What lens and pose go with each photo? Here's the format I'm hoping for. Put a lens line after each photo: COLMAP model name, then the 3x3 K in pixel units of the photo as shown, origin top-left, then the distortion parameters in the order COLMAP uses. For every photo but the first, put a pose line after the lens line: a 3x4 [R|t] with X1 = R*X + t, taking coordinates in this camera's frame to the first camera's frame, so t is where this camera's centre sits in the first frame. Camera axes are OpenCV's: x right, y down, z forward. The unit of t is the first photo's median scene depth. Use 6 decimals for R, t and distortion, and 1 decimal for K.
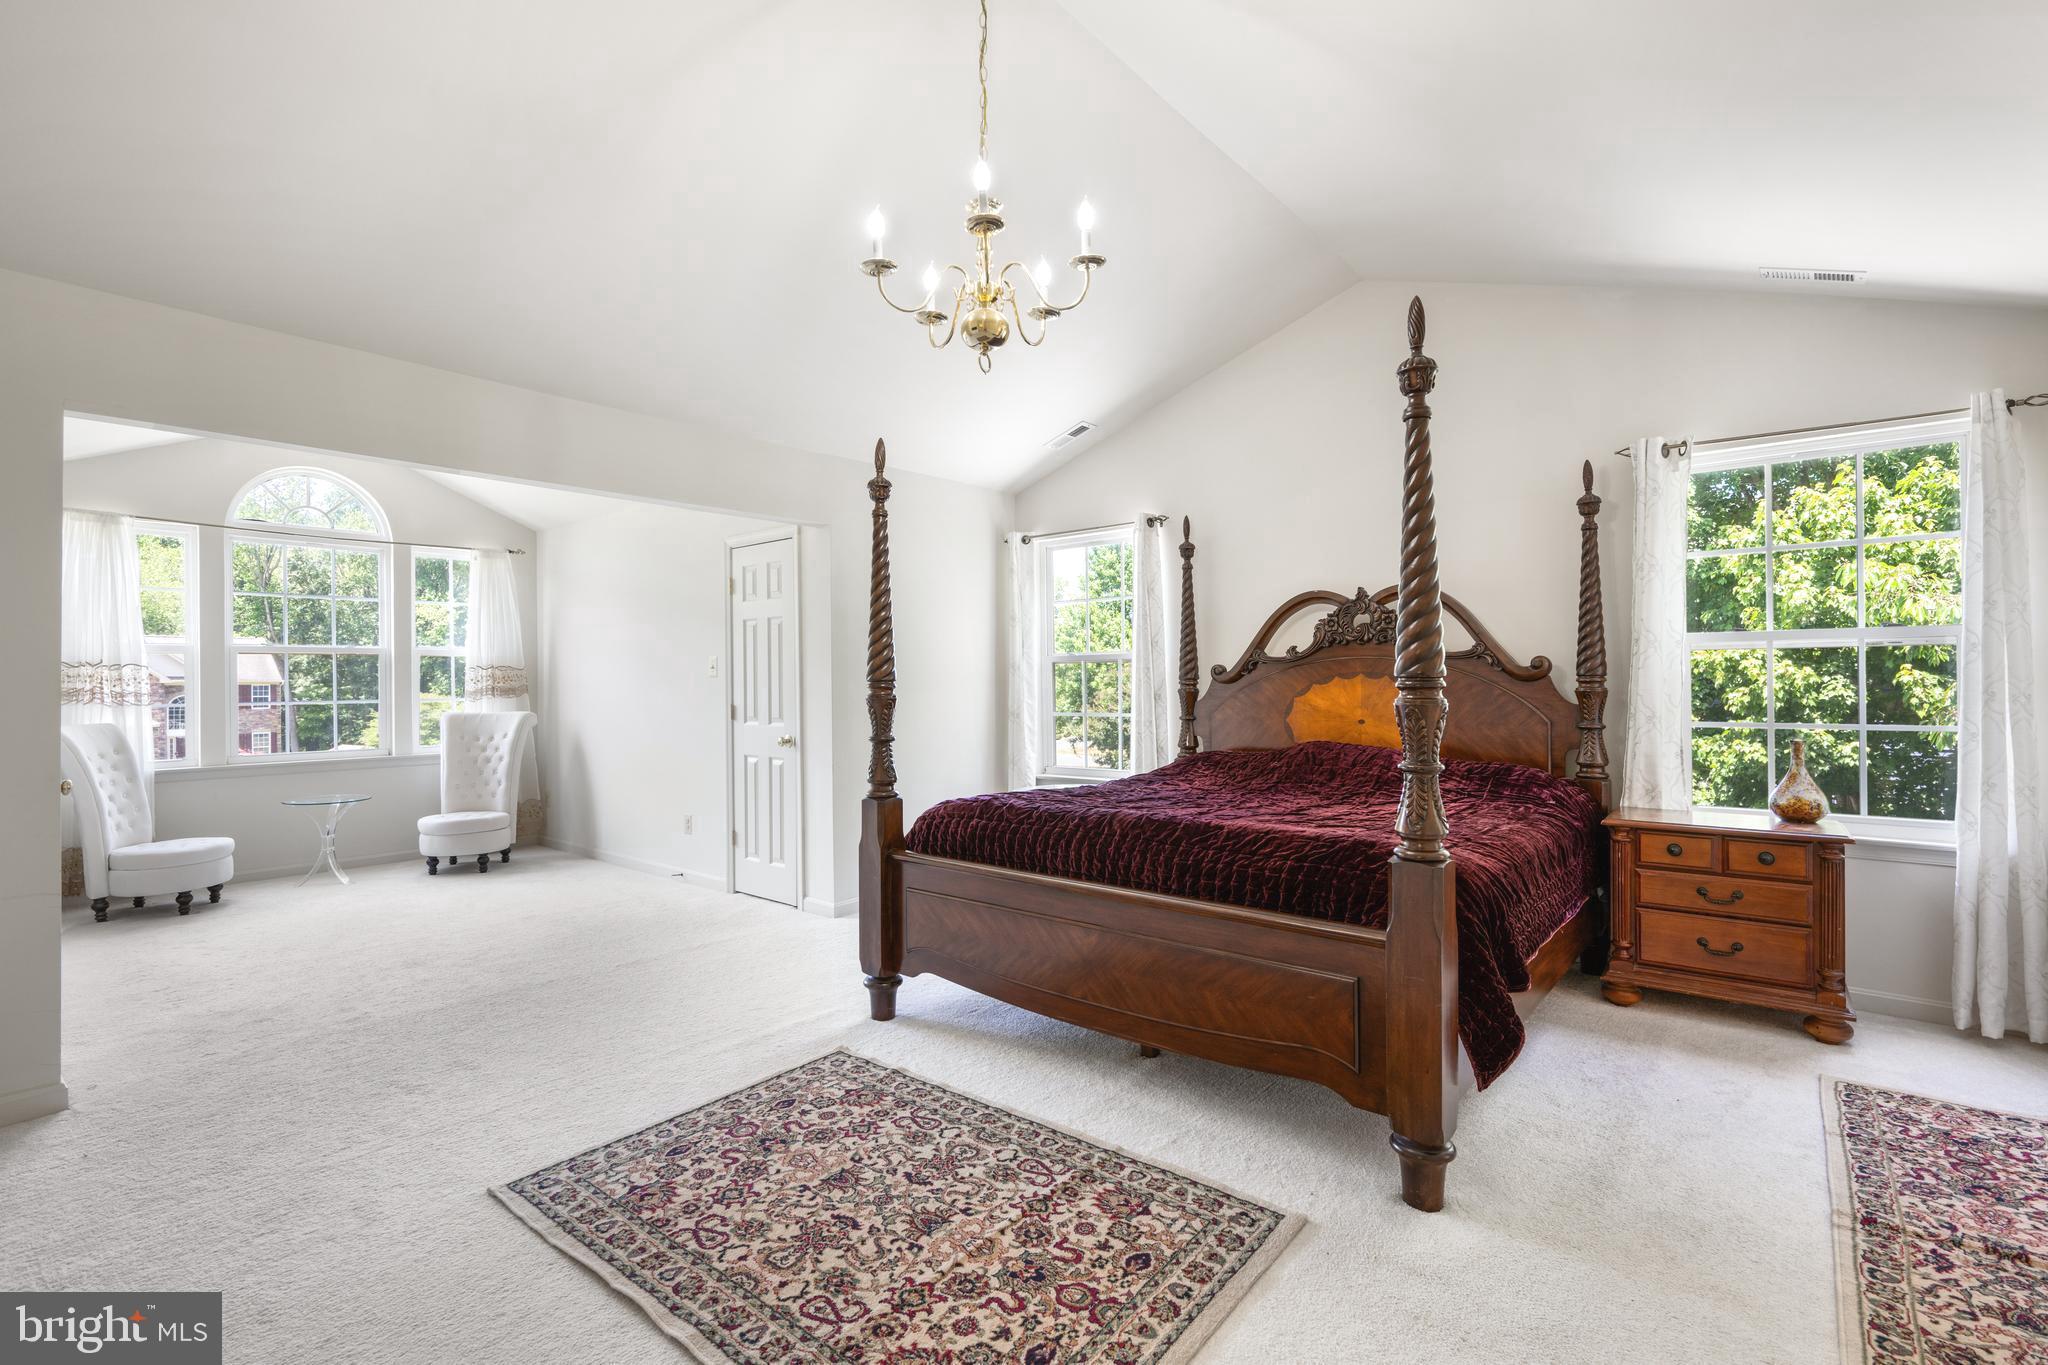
lens RADIAL K [[931.4, 0, 1019.5], [0, 931.4, 679.9], [0, 0, 1]] dist [-0.005651, 0.001241]
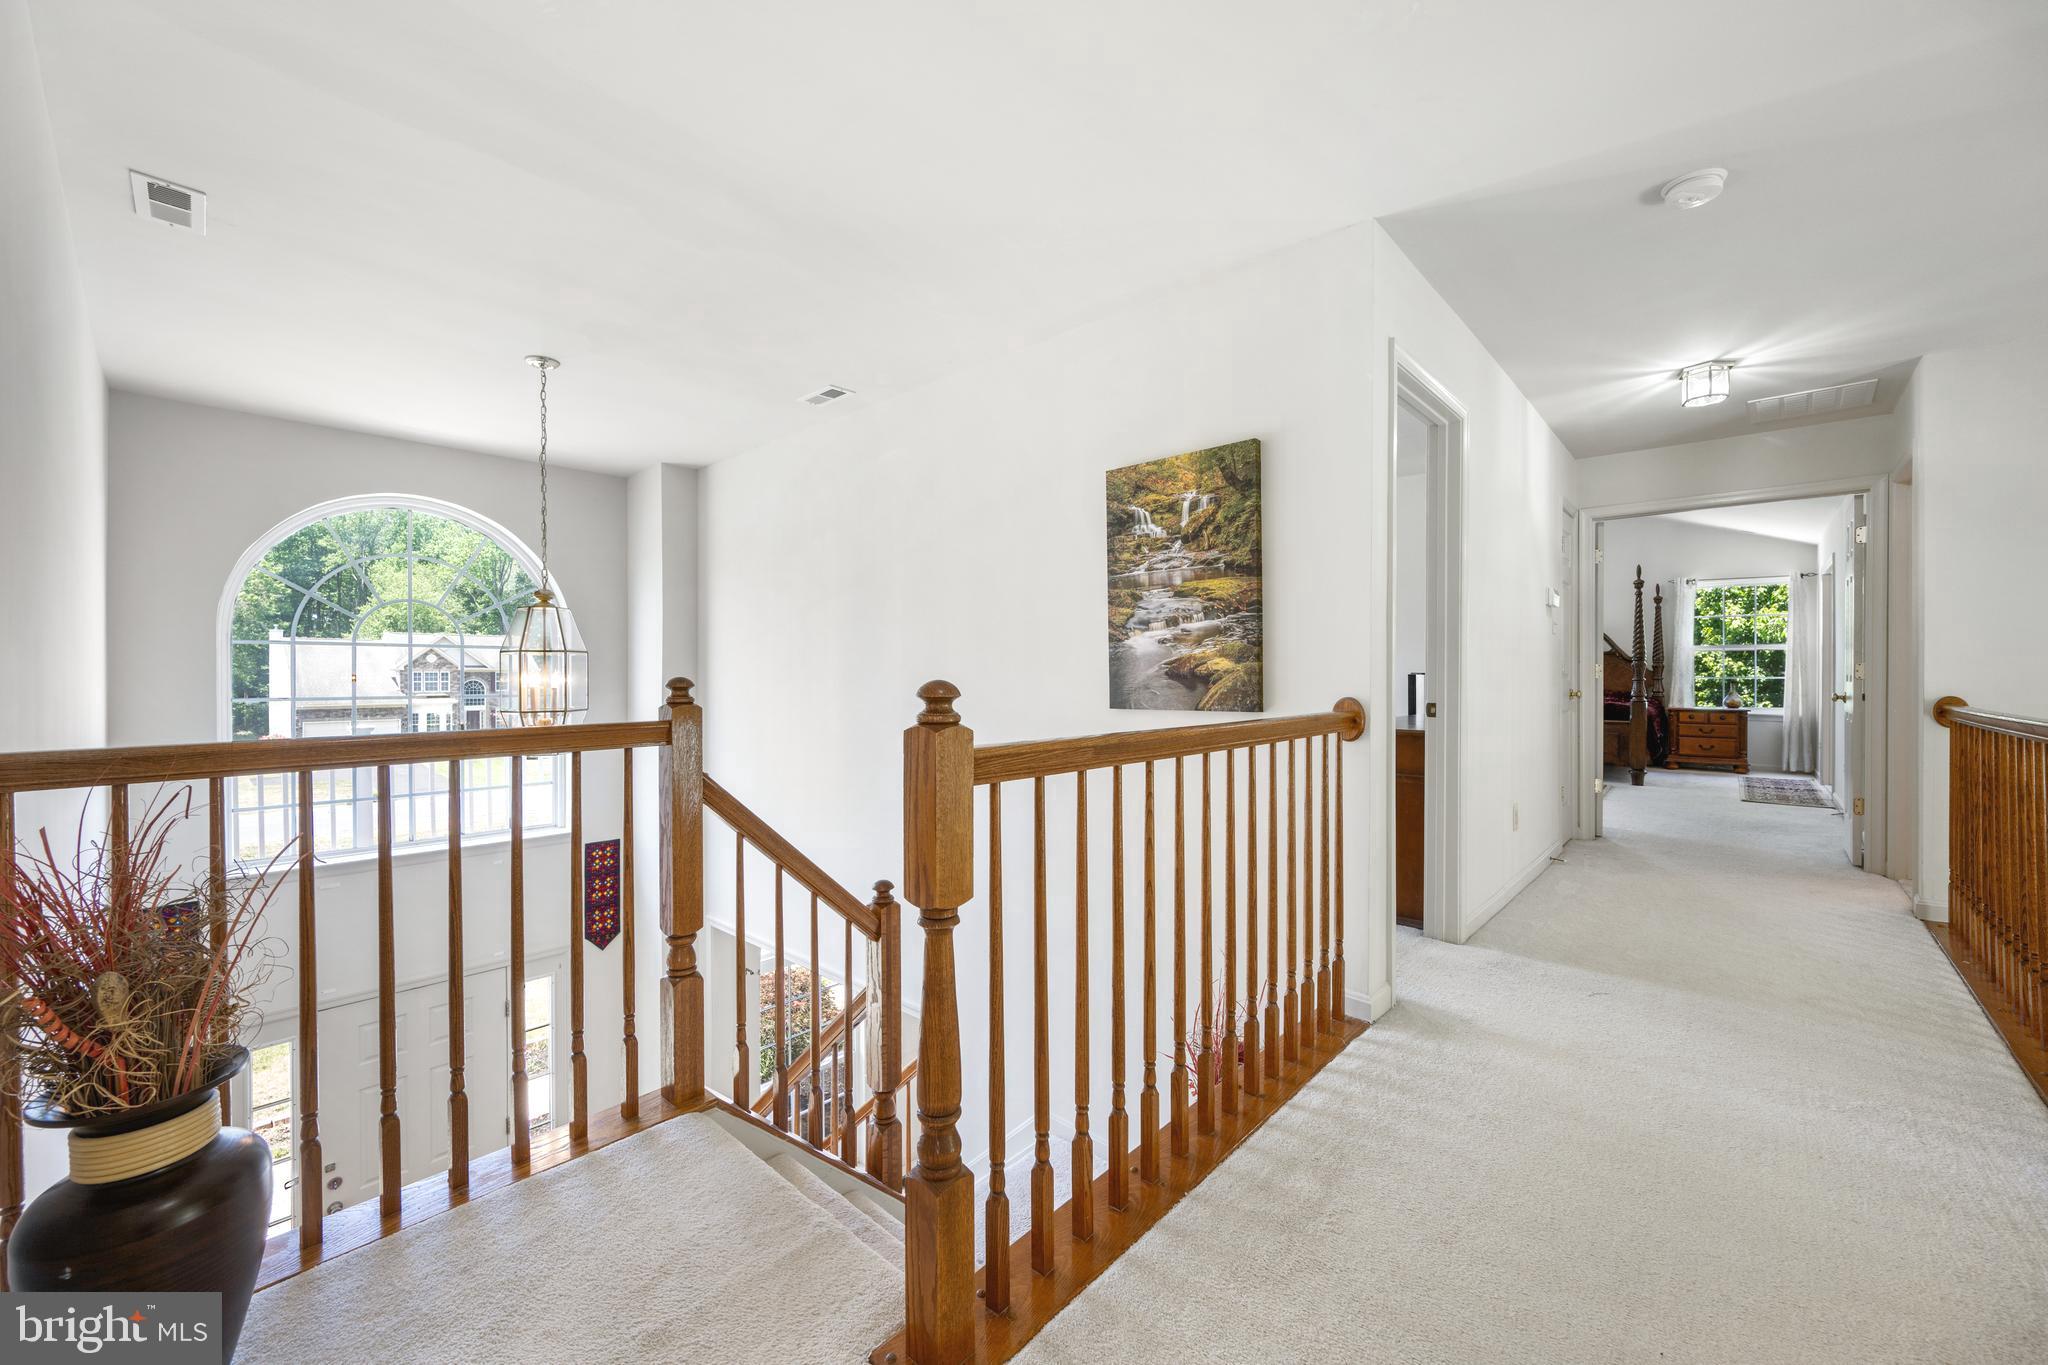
lens RADIAL K [[807.6, 0, 1020.3], [0, 807.6, 681.4], [0, 0, 1]] dist [-0.001755, 0.000218]
pose [[0.999576, 0.008170, -0.027944, -0.645584], [-0.007944, 0.999935, 0.008195, 0.028322], [0.028010, -0.007969, 0.999576, -0.775048]]
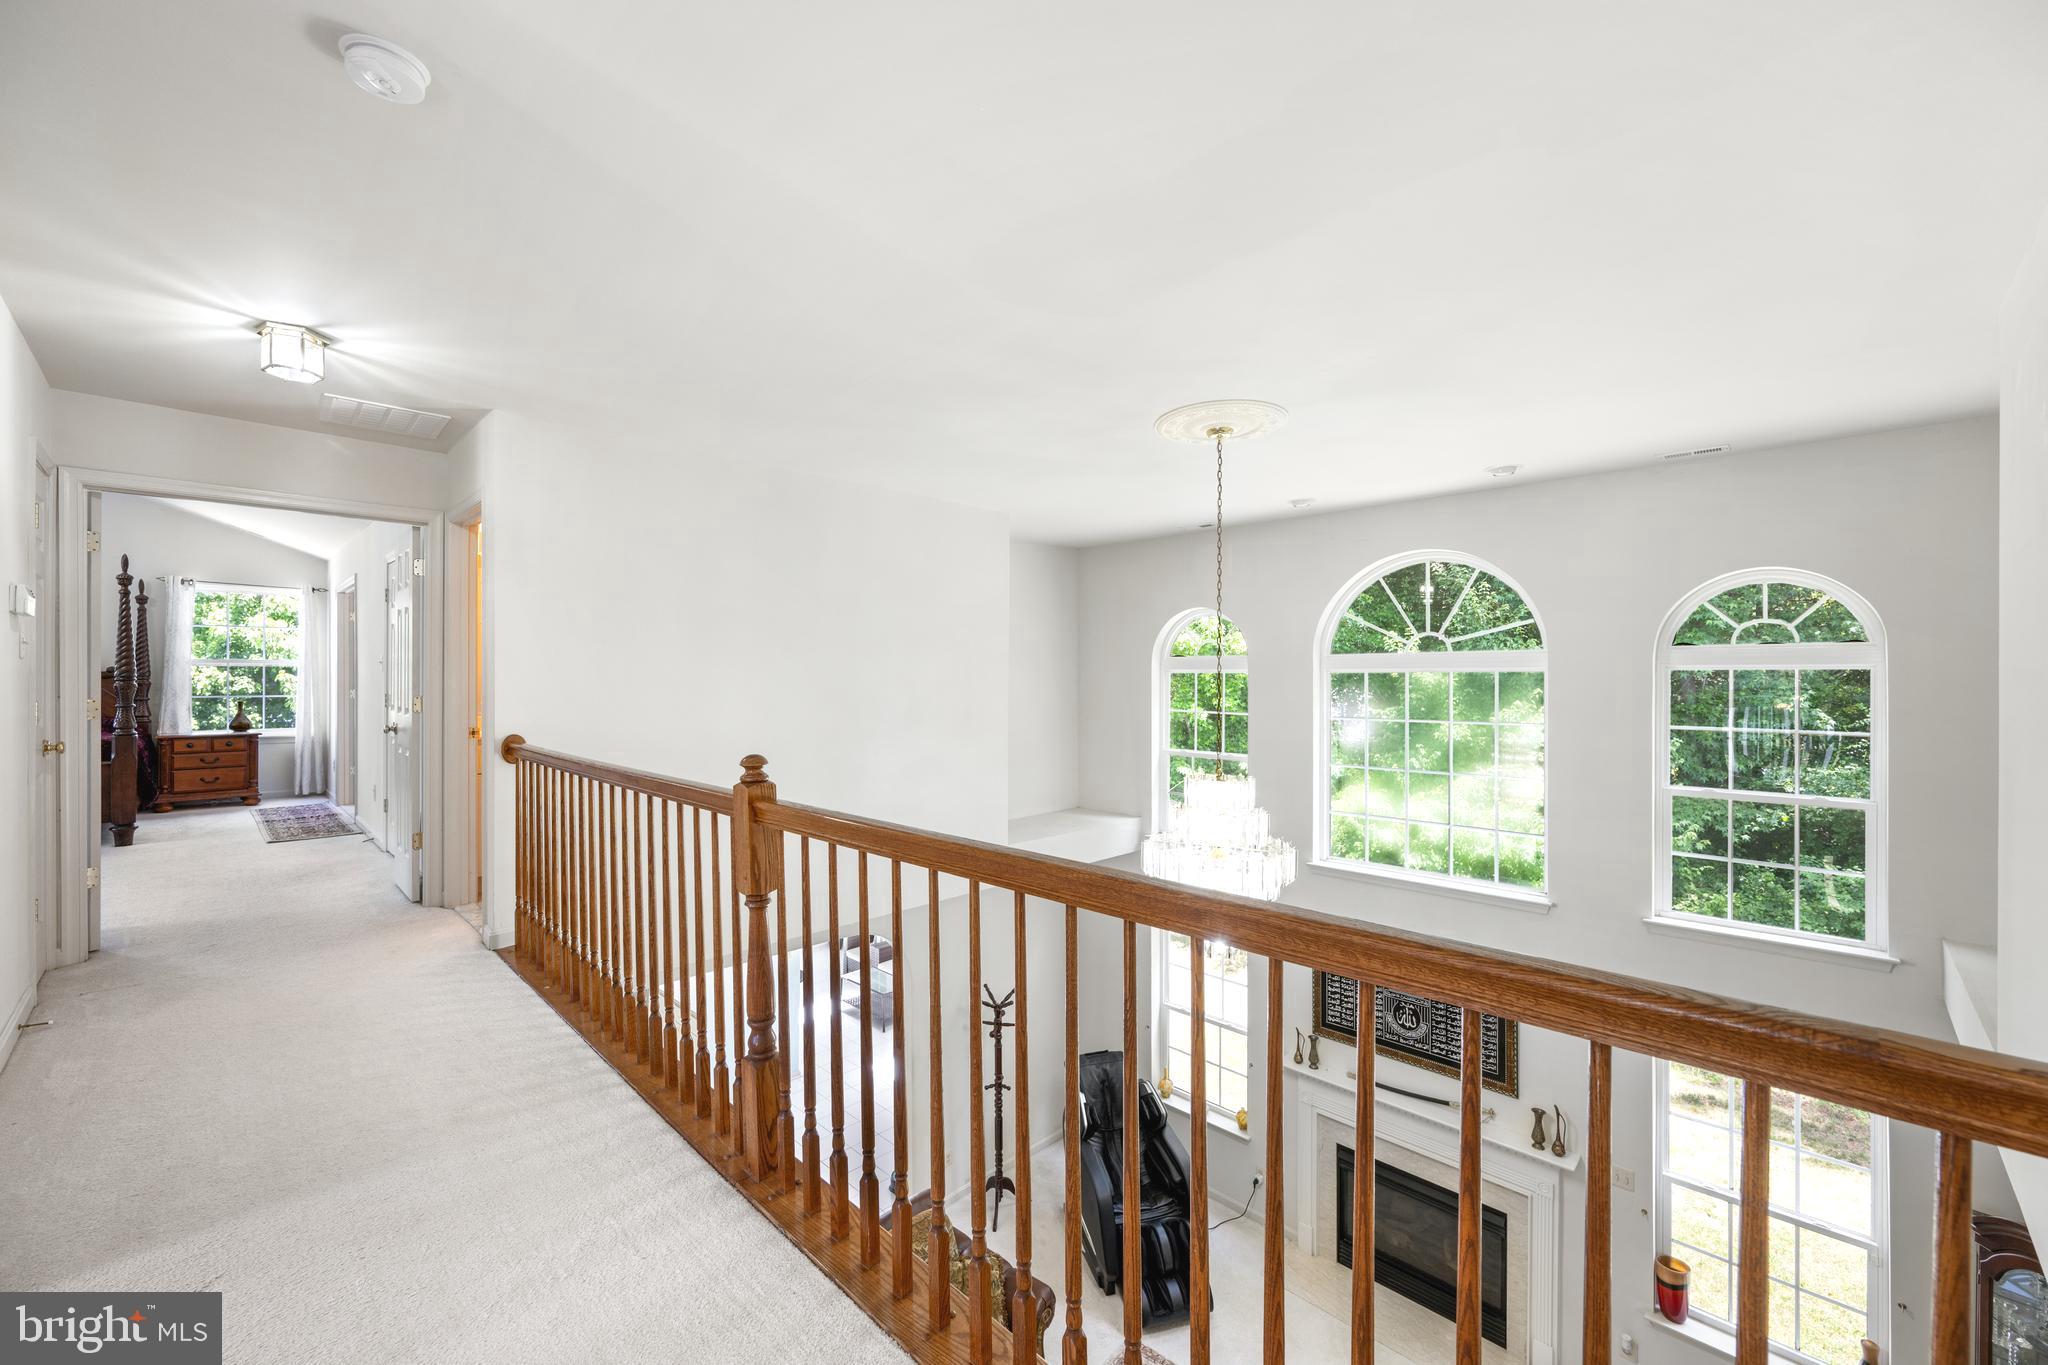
lens RADIAL K [[807.6, 0, 1004.4], [0, 807.6, 676.0], [0, 0, 1]] dist [-0.001755, 0.000218]
pose [[0.079617, 0.008952, 0.996785, -0.594060], [-0.004344, 0.999953, -0.008633, 0.001544], [-0.996816, -0.003643, 0.079652, -0.629104]]
